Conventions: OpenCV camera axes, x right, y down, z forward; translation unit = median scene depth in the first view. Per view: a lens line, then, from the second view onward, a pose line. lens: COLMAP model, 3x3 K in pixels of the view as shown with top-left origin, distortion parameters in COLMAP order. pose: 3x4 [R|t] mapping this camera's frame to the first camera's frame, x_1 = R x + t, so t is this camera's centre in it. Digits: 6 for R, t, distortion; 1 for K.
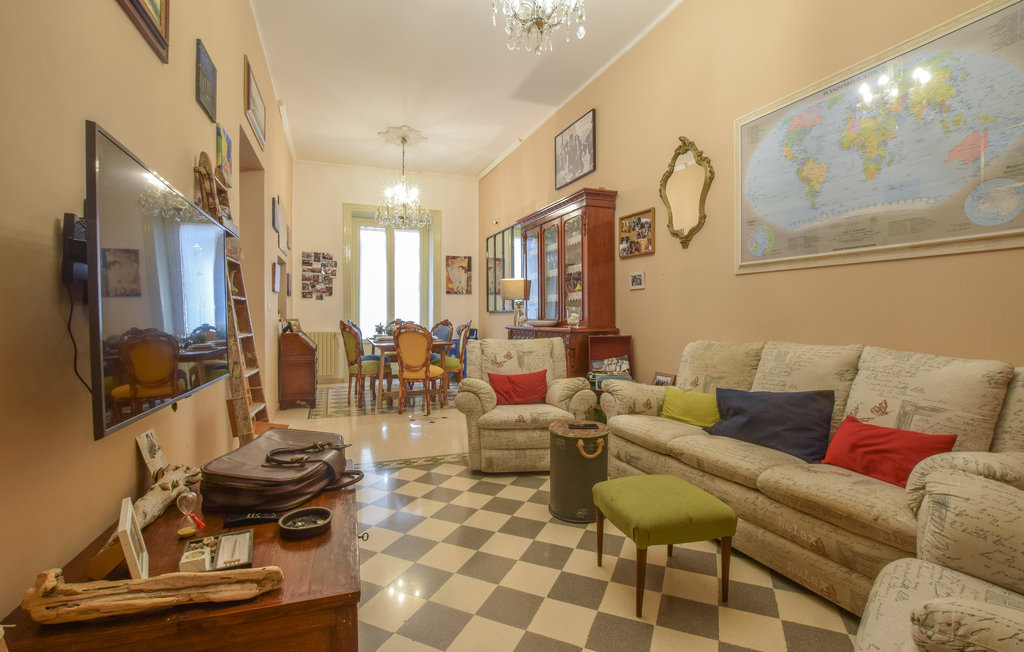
lens RADIAL K [[448.4, 0, 506.8], [0, 448.4, 320.0], [0, 0, 1]] dist [-0.031608, 0.005965]
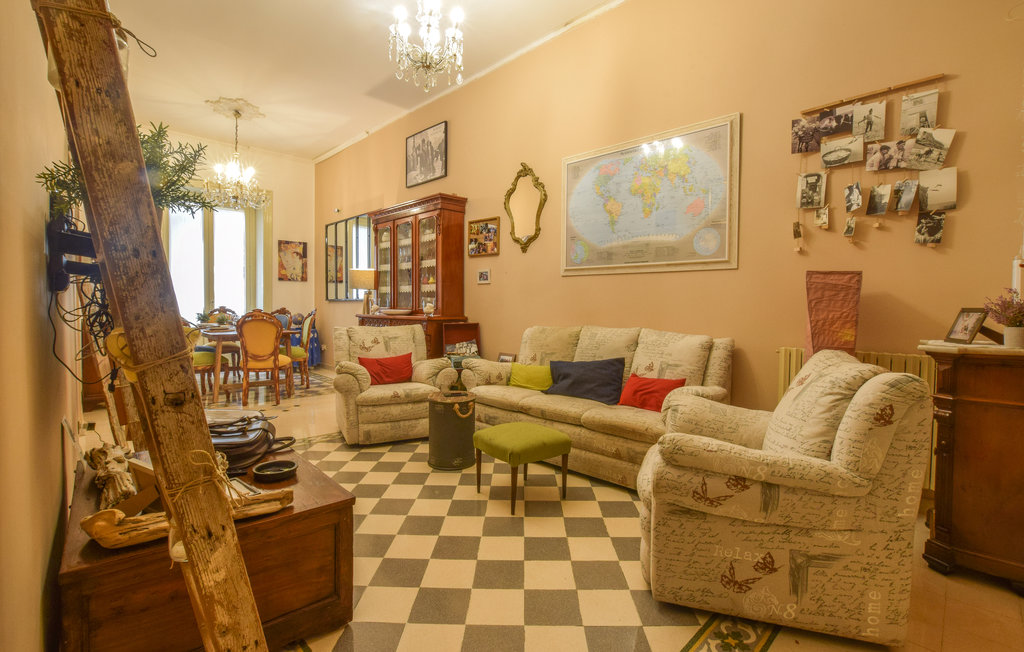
lens RADIAL K [[456.2, 0, 513.3], [0, 456.2, 315.5], [0, 0, 1]] dist [-0.029669, 0.004500]
pose [[0.918378, 0.002520, 0.395696, -0.134562], [-0.007951, 0.999895, 0.012088, 0.000258], [-0.395624, -0.014247, 0.918302, -0.166203]]
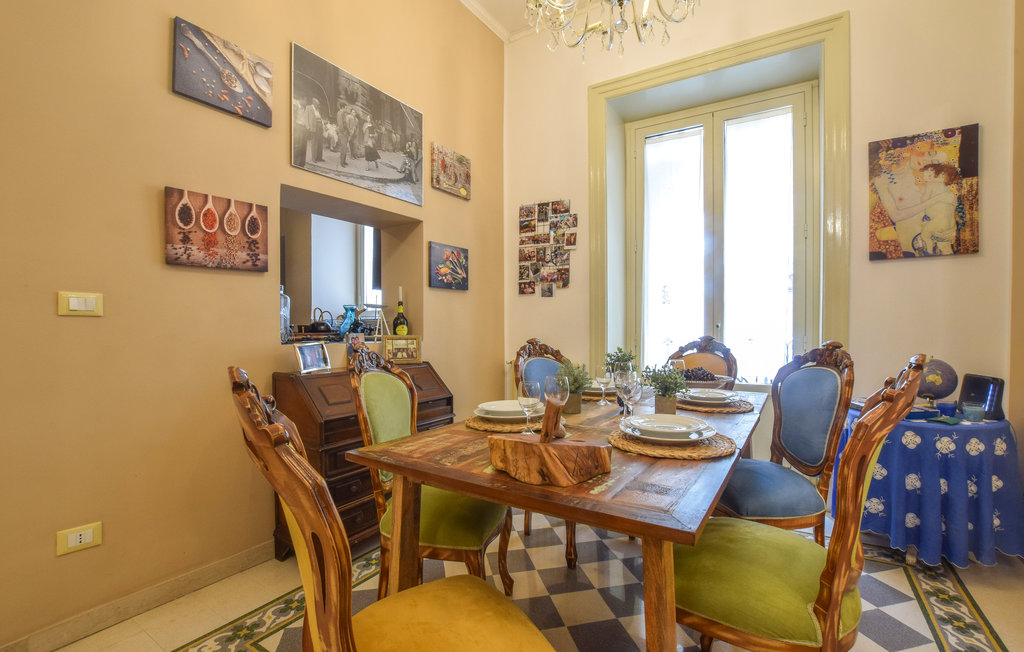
lens RADIAL K [[455.6, 0, 511.4], [0, 455.6, 336.8], [0, 0, 1]] dist [-0.027332, 0.000717]
pose [[0.595112, 0.016267, -0.803478, -0.067247], [-0.006755, 0.999861, 0.015239, -0.015944], [0.803614, -0.003641, 0.595139, 1.391492]]
